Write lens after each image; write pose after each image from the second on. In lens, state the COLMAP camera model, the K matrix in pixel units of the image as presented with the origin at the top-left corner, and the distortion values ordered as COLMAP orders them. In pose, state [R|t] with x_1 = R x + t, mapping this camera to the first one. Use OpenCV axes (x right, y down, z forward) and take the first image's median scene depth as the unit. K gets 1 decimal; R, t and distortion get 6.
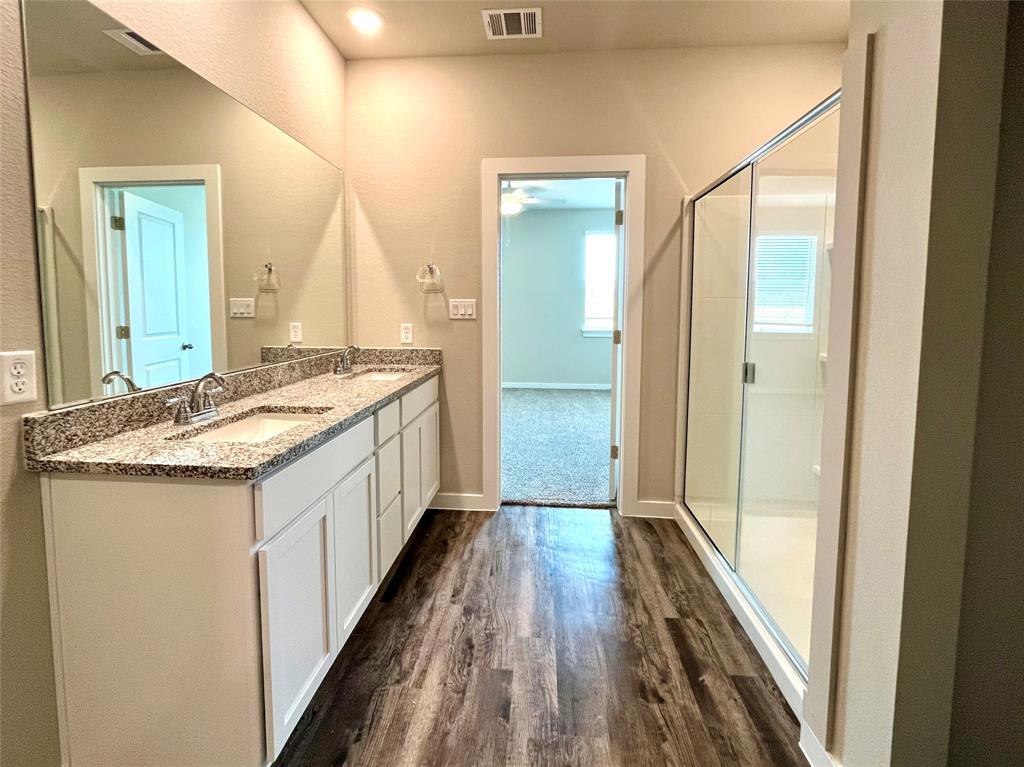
lens RADIAL K [[414.3, 0, 516.7], [0, 414.3, 385.8], [0, 0, 1]] dist [-0.001837, -0.000183]
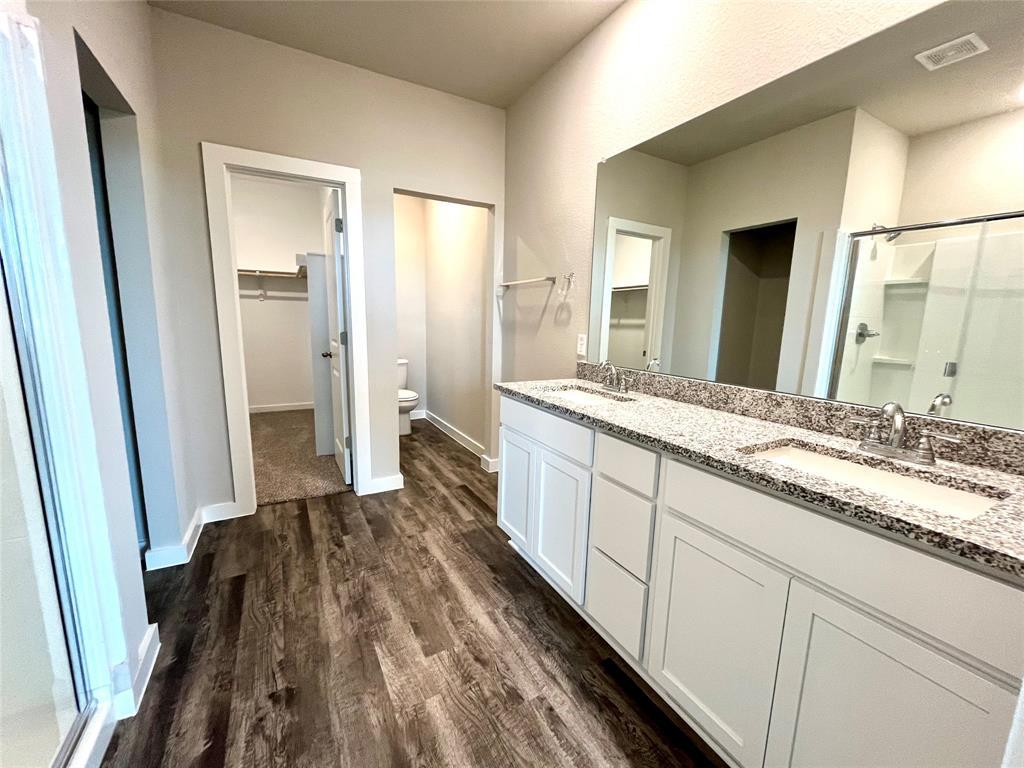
lens RADIAL K [[411.5, 0, 512.0], [0, 411.5, 384.0], [0, 0, 1]] dist [-0.002443, -0.000171]
pose [[-0.831083, 0.062039, -0.552677, 0.339085], [-0.131997, 0.943360, 0.304382, -0.307383], [0.540257, 0.325918, -0.775822, 1.695423]]
